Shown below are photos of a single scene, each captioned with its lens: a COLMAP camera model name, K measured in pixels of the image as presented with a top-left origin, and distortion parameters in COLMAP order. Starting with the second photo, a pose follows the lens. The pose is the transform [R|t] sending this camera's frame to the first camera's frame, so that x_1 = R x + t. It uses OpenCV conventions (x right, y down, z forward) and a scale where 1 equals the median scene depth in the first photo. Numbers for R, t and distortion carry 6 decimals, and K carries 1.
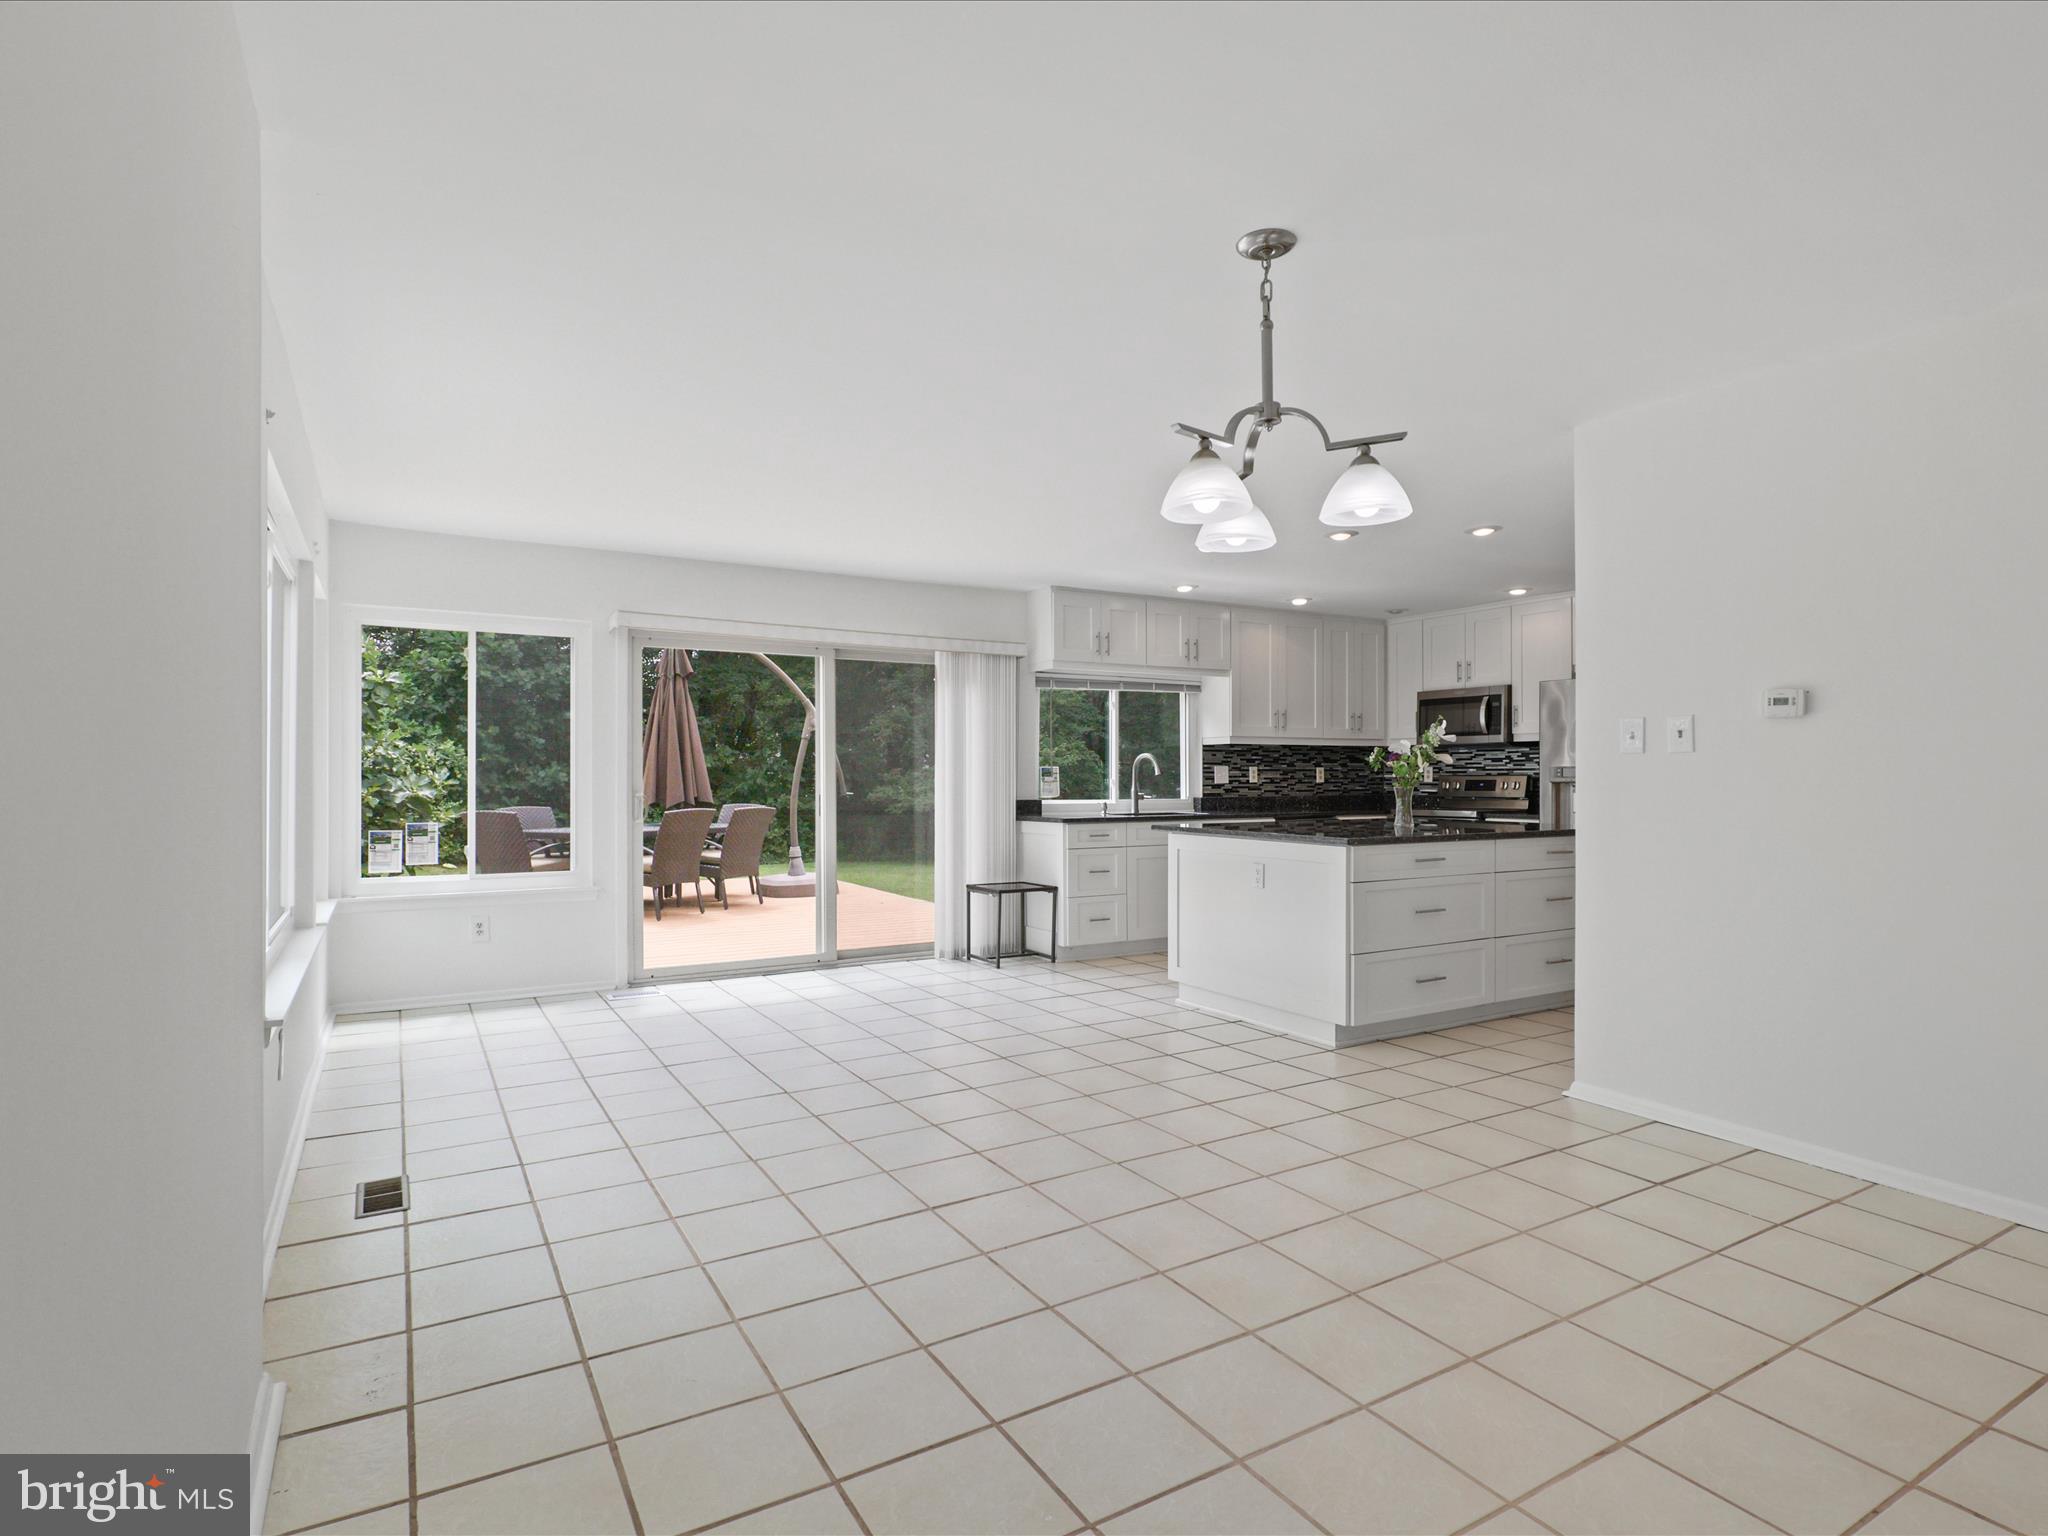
lens RADIAL K [[1076.3, 0, 1027.5], [0, 1076.3, 766.8], [0, 0, 1]] dist [-0.004367, 0.002088]
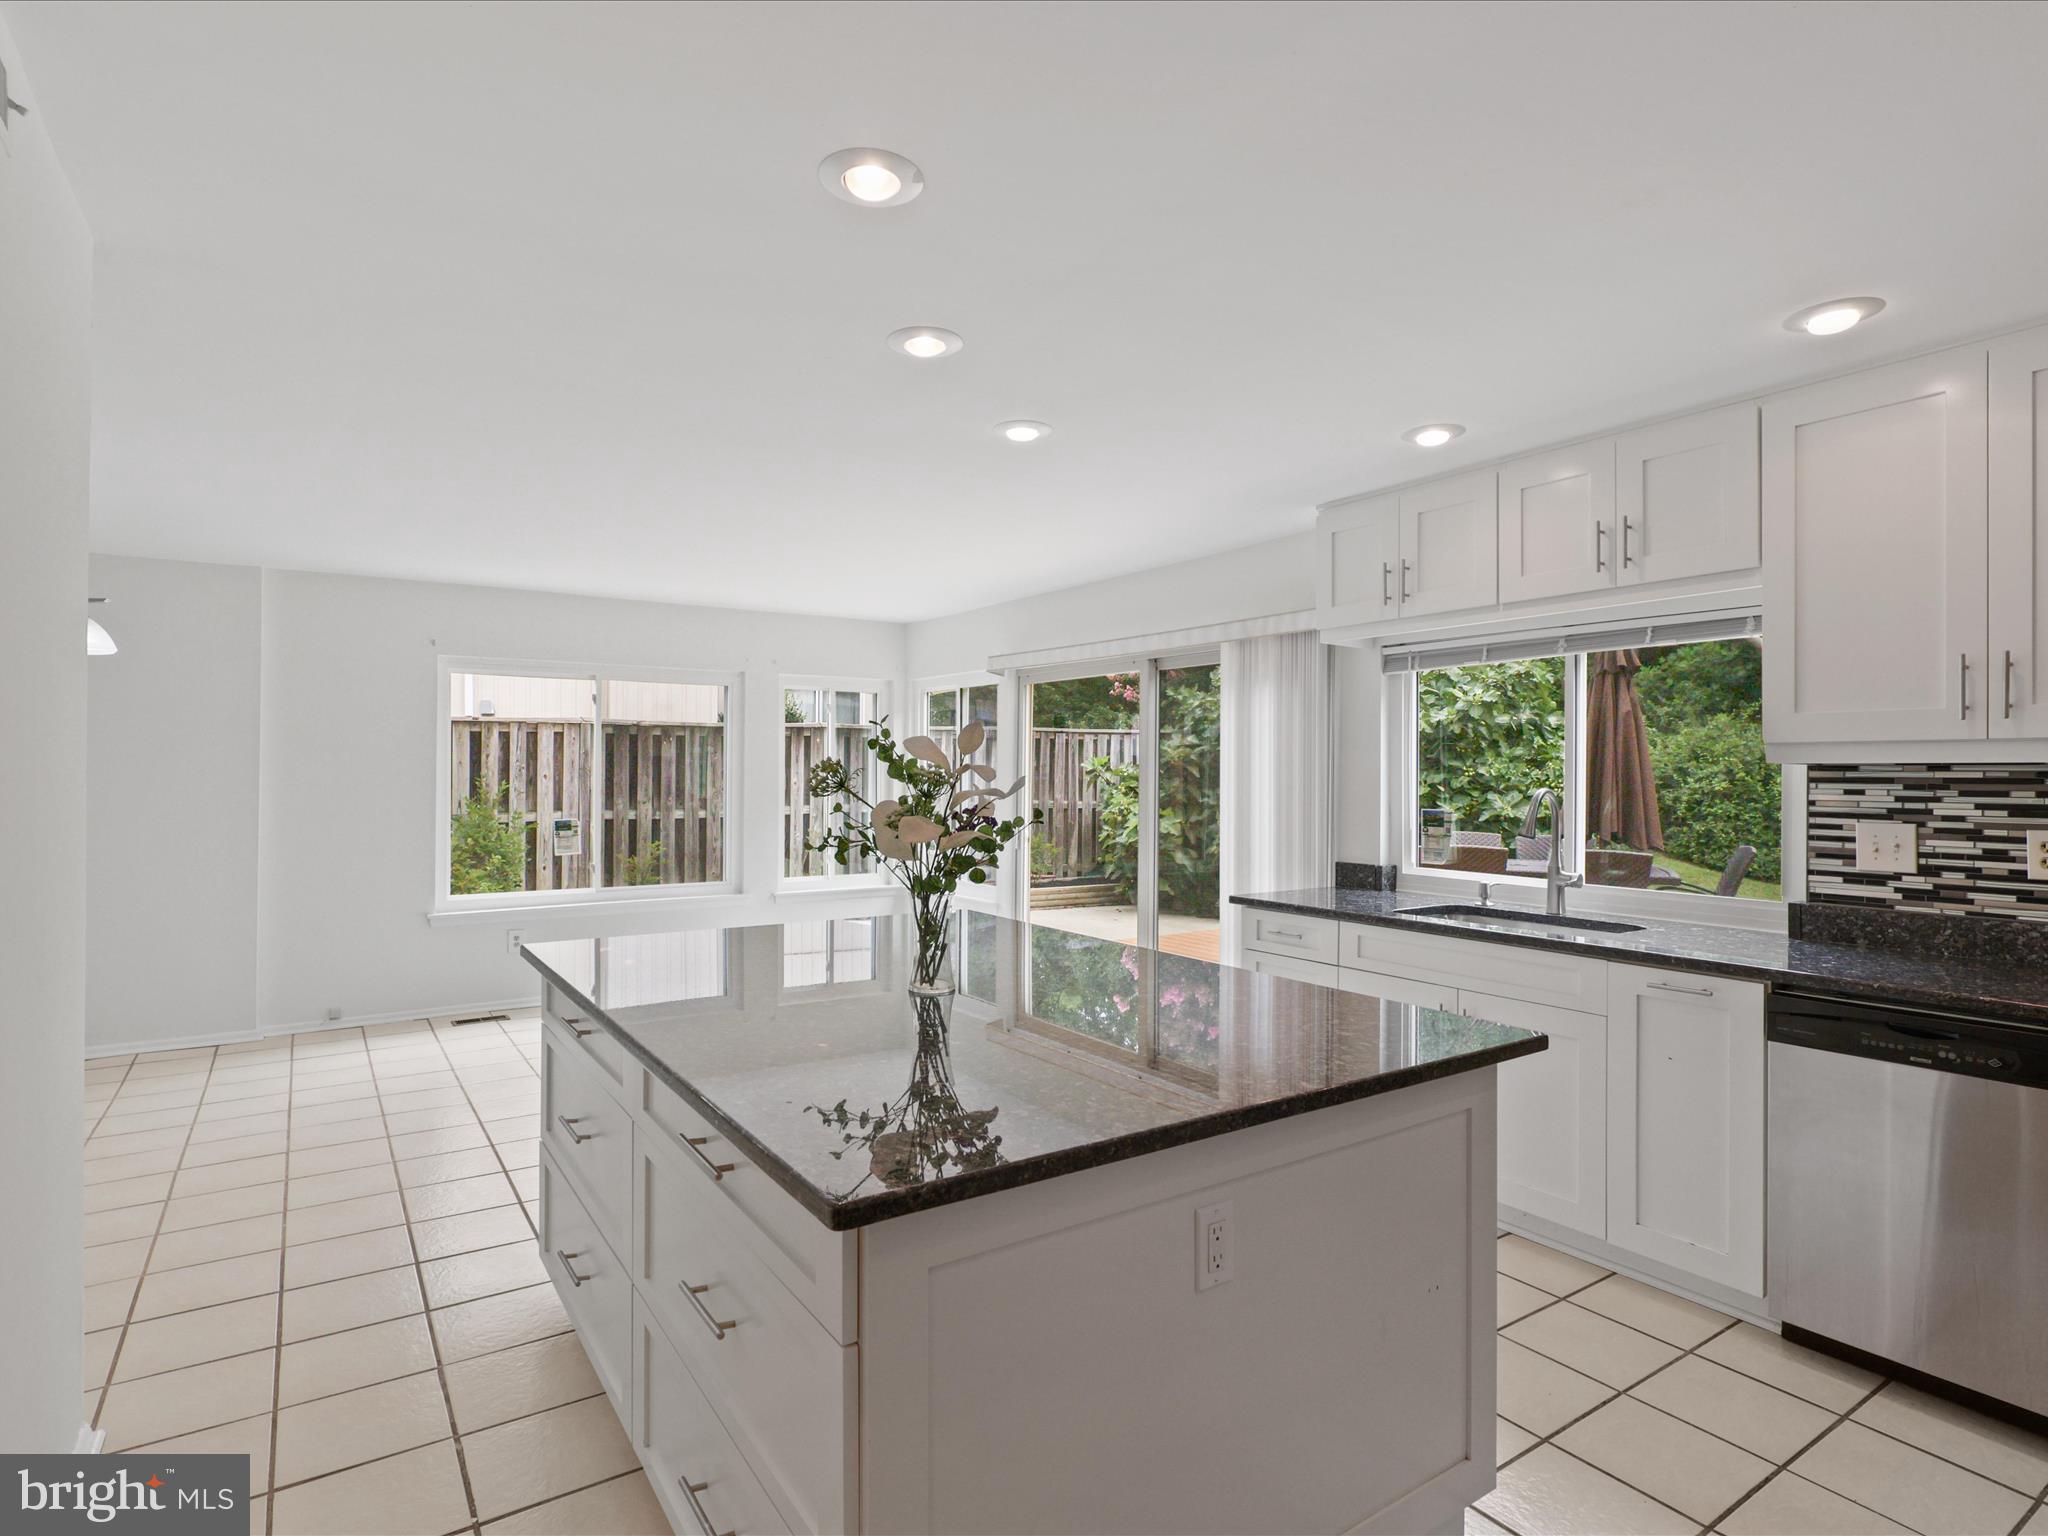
lens RADIAL K [[1076.3, 0, 1022.9], [0, 1076.3, 764.2], [0, 0, 1]] dist [-0.004367, 0.002088]
pose [[0.058733, -0.007341, -0.998247, 0.548621], [0.003387, 0.999969, -0.007154, -0.019864], [0.998268, -0.002961, 0.058756, 0.728439]]
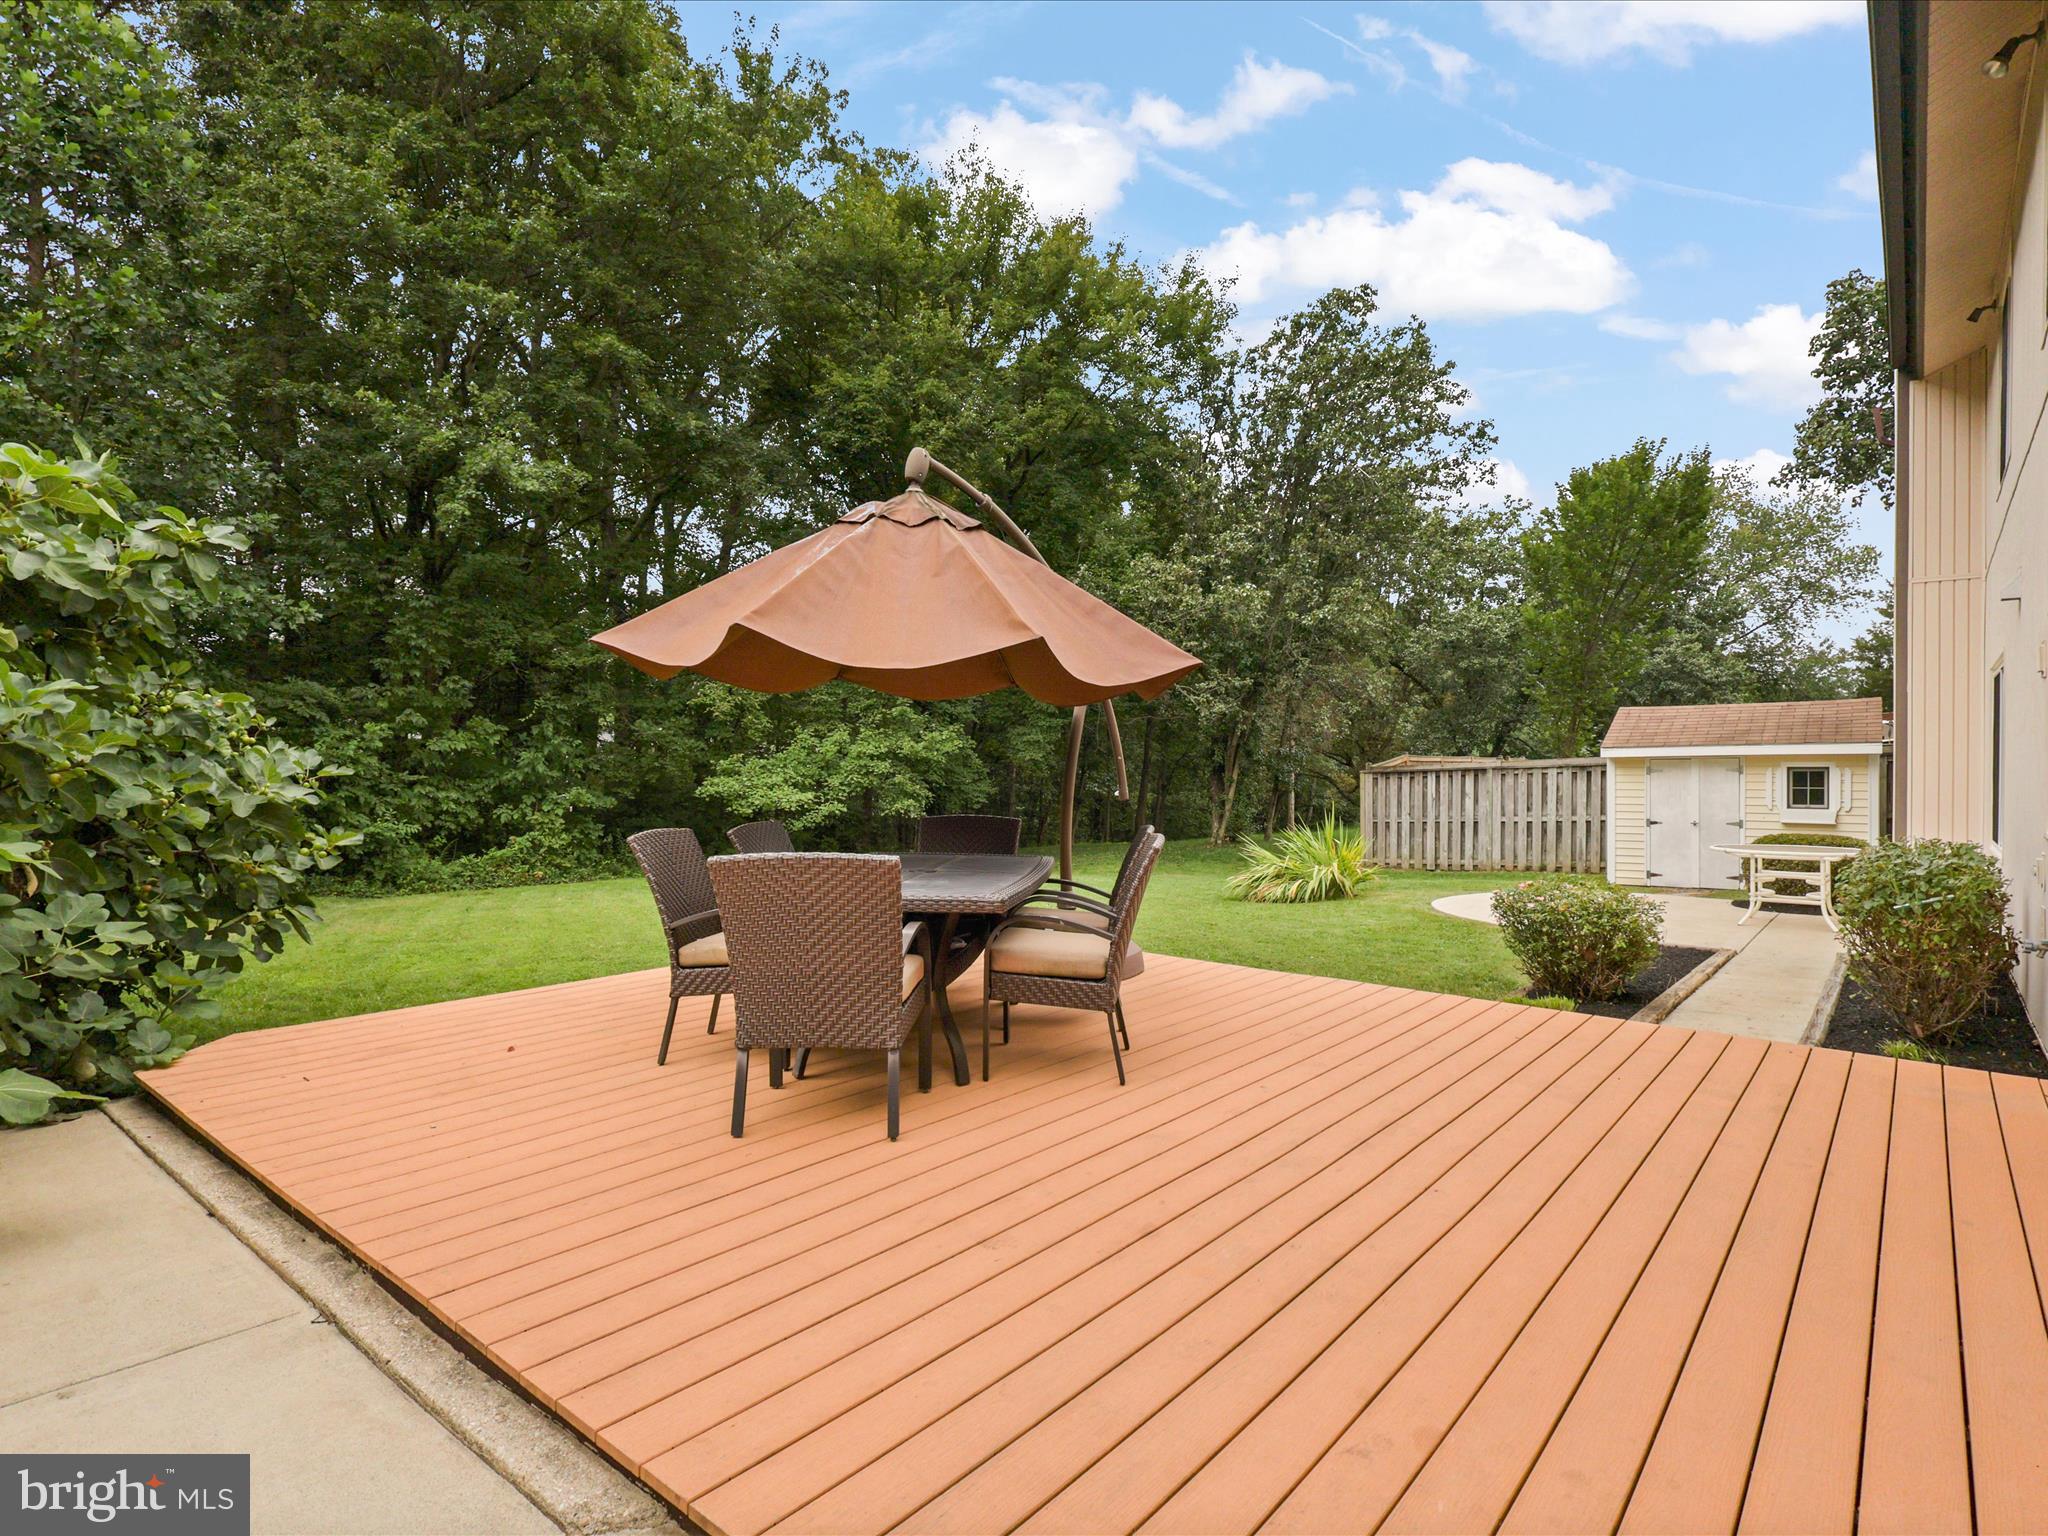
lens RADIAL K [[1076.3, 0, 1021.5], [0, 1076.3, 772.8], [0, 0, 1]] dist [-0.004367, 0.002088]
pose [[0.941703, 0.006698, 0.336378, -0.609730], [-0.011891, 0.999840, 0.013379, 0.006764], [-0.336235, -0.016599, 0.941632, 0.669510]]
